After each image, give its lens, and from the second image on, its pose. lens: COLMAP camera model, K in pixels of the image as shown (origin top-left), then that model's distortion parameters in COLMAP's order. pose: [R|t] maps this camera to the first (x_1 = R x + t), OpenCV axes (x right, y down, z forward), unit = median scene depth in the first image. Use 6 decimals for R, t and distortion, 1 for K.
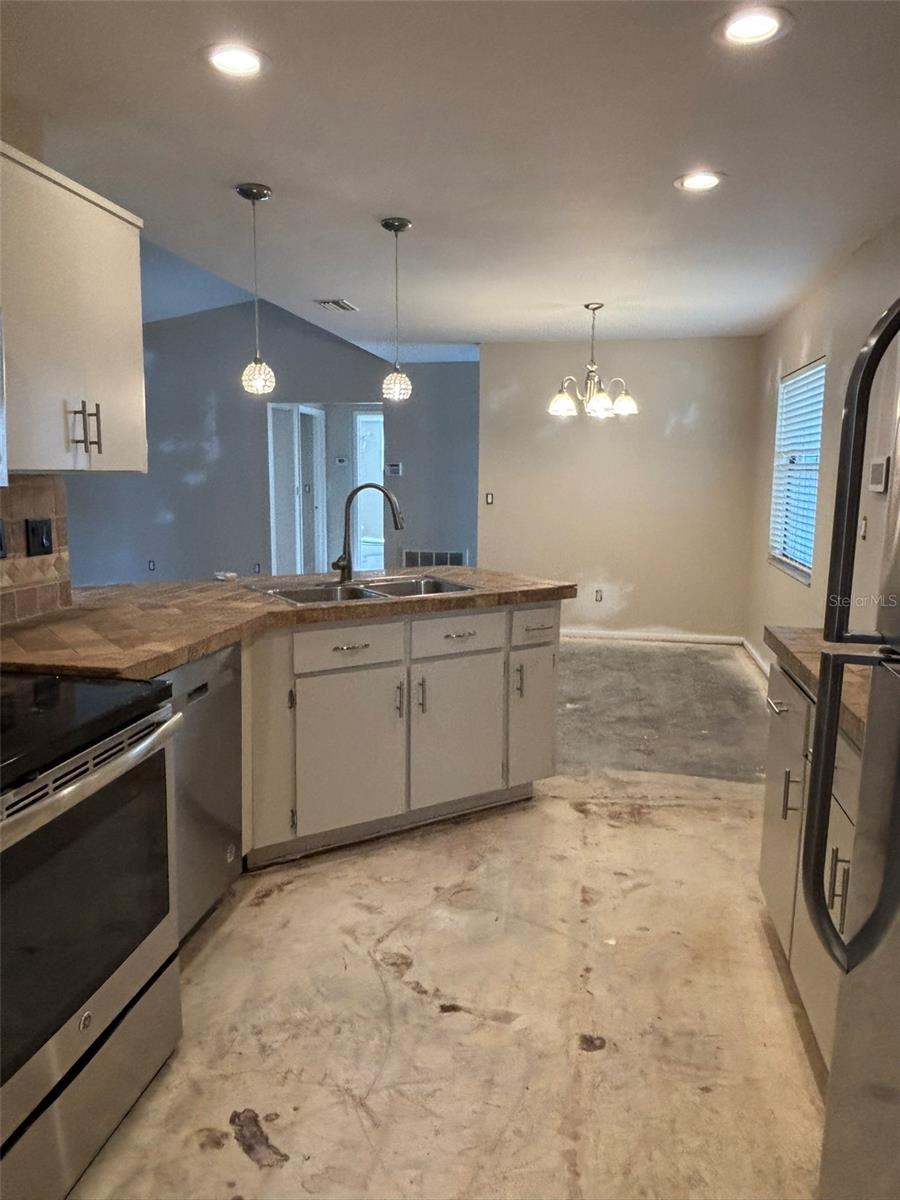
lens RADIAL K [[844.8, 0, 450.1], [0, 844.8, 599.9], [0, 0, 1]] dist [0.038851, -0.060273]
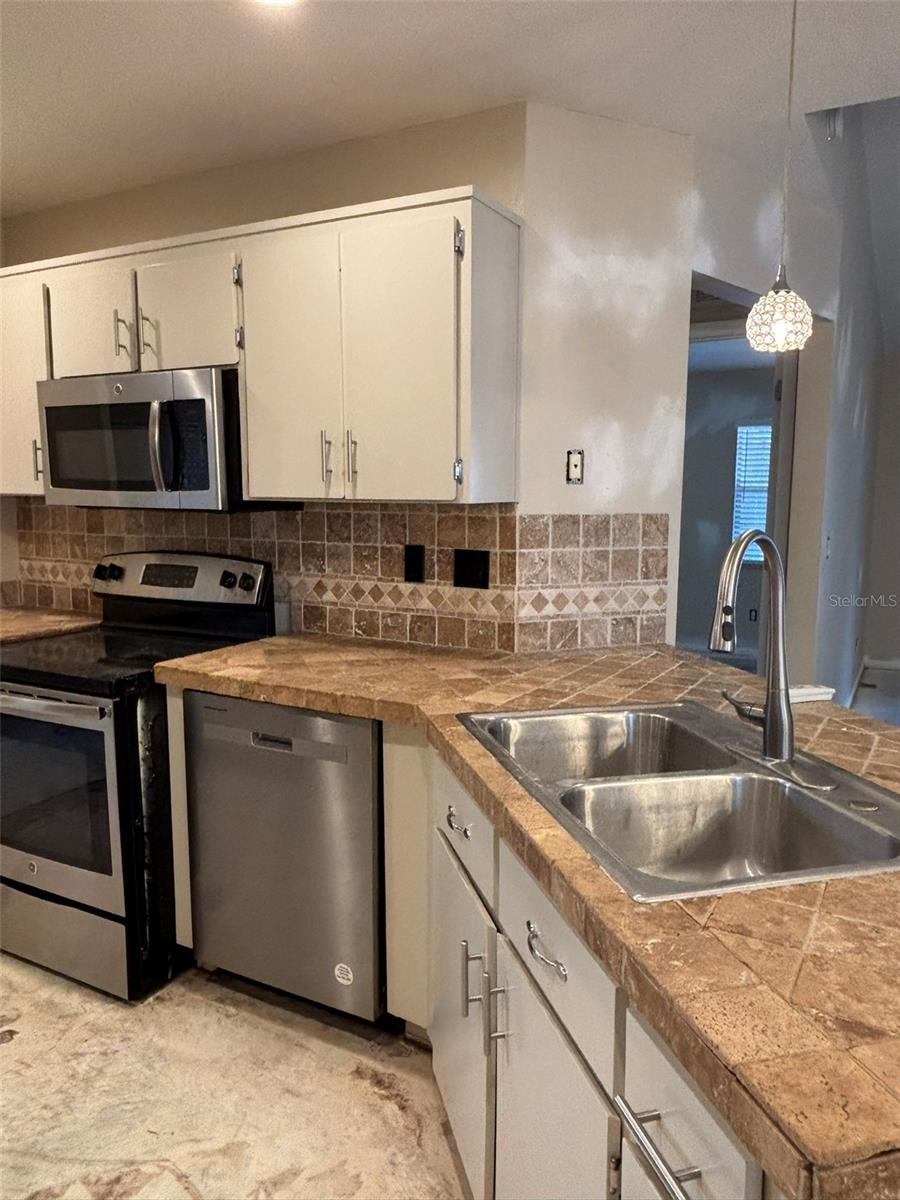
lens RADIAL K [[844.8, 0, 451.8], [0, 844.8, 599.1], [0, 0, 1]] dist [0.038851, -0.060273]
pose [[-0.309497, 0.106520, -0.944915, 0.441877], [-0.154462, 0.974877, 0.160490, -0.195718], [0.938271, 0.195624, -0.285268, 1.293125]]
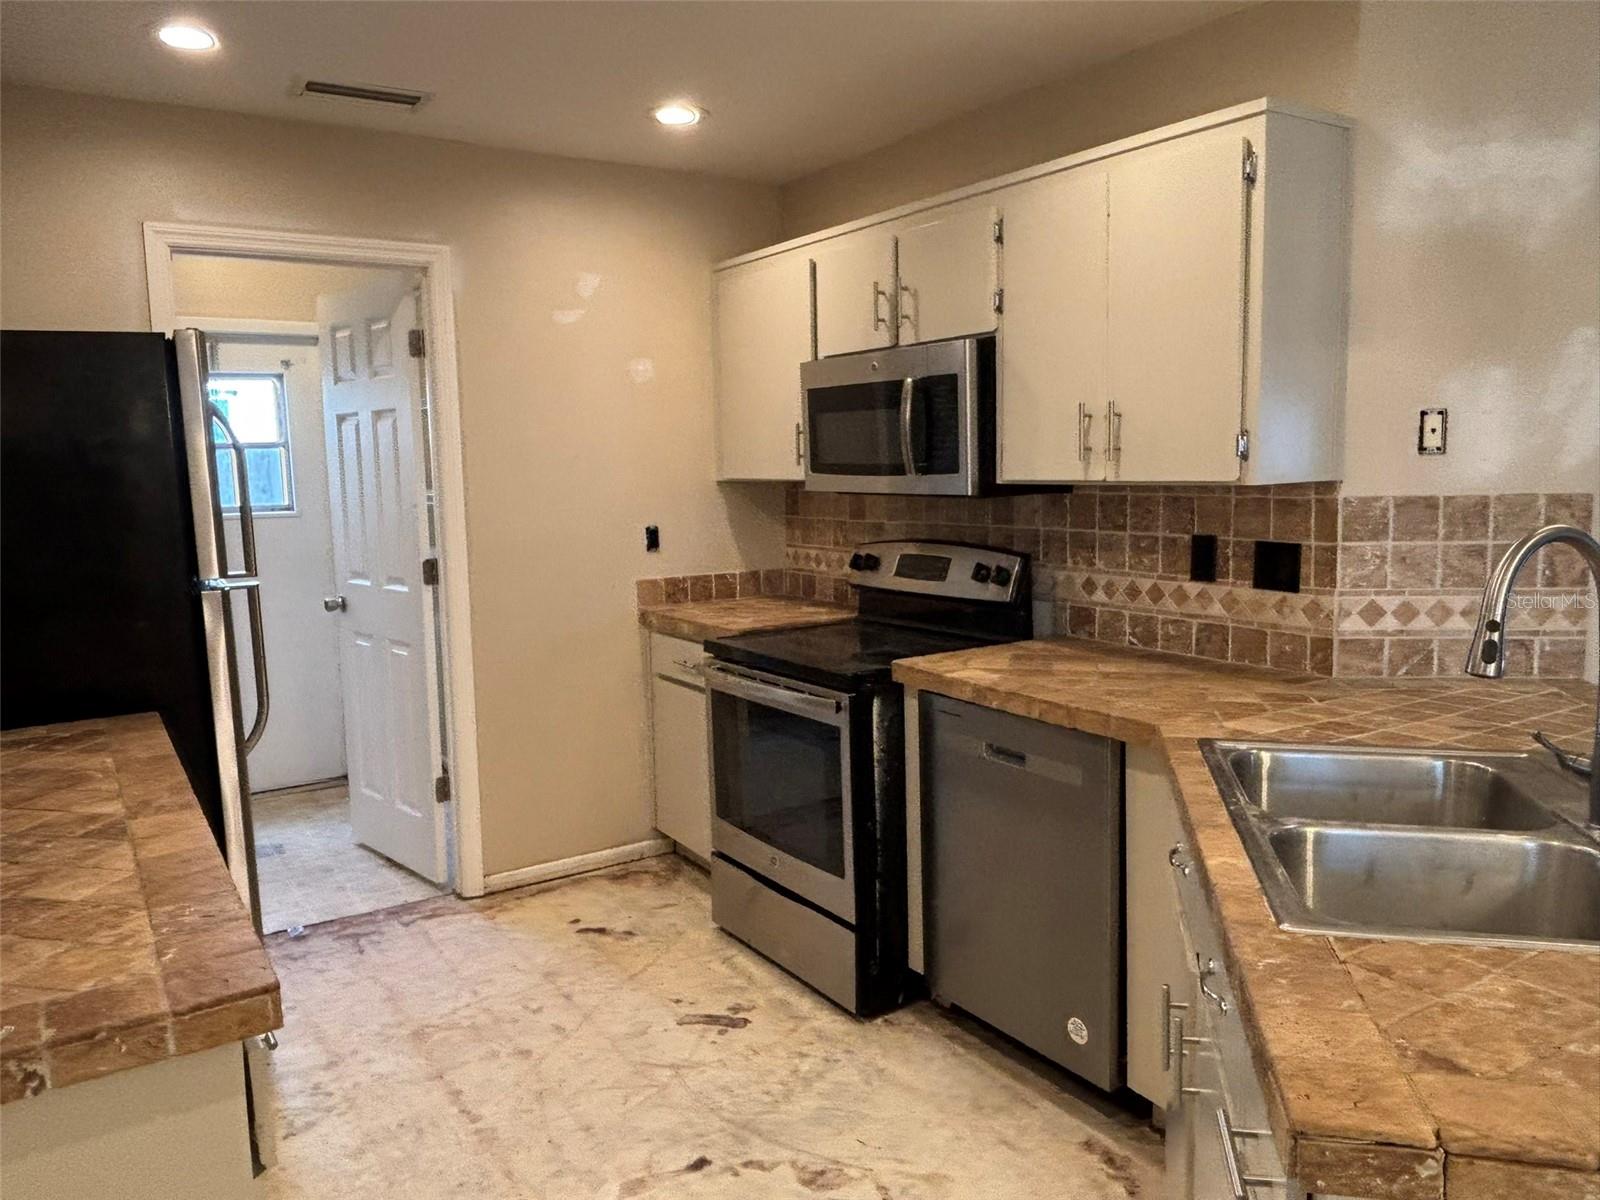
lens RADIAL K [[1126.5, 0, 787.7], [0, 1126.5, 592.5], [0, 0, 1]] dist [0.038851, -0.060273]
pose [[-0.725063, 0.083522, -0.683599, 0.531994], [-0.093569, 0.971467, 0.217939, -0.235770], [0.682297, 0.221983, -0.696559, 1.446652]]
